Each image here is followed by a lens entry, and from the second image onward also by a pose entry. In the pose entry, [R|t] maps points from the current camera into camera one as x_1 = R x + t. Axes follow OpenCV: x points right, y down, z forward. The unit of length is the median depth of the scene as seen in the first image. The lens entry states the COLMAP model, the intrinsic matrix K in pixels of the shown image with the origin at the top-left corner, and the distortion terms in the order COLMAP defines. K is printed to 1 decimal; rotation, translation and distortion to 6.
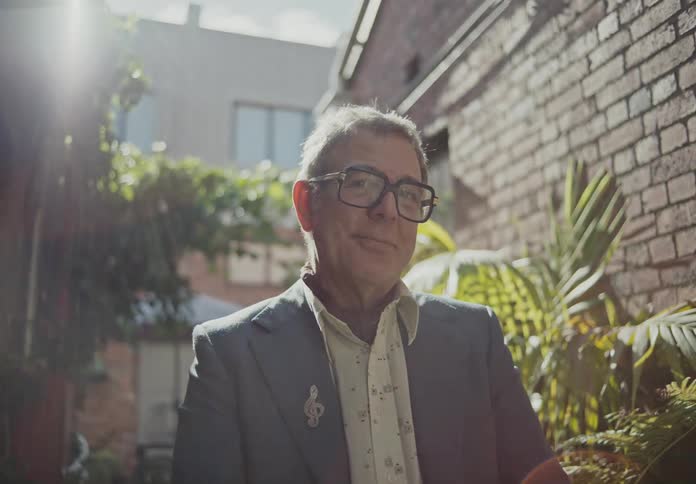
lens RADIAL K [[671.0, 0, 348.5], [0, 671.0, 240.0], [0, 0, 1]] dist [-0.030409, 0.000000]
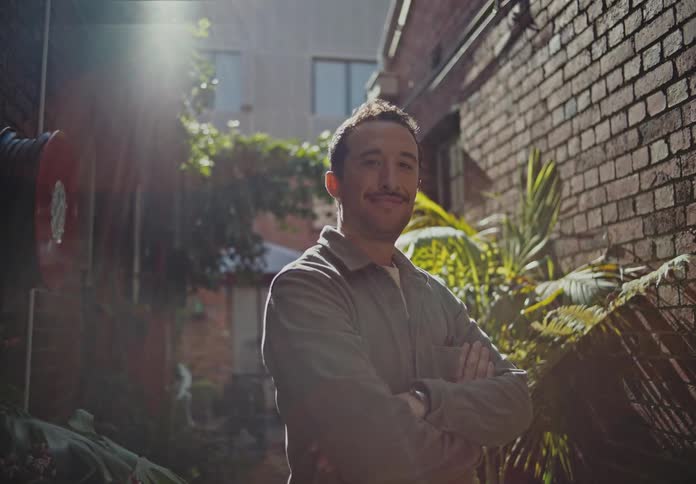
lens RADIAL K [[671.0, 0, 350.5], [0, 671.0, 242.0], [0, 0, 1]] dist [-0.030409, 0.000000]
pose [[0.990414, -0.014487, -0.137372, 0.151076], [0.027007, 0.995601, 0.089718, -0.061886], [0.135468, -0.092568, 0.986448, -0.293354]]
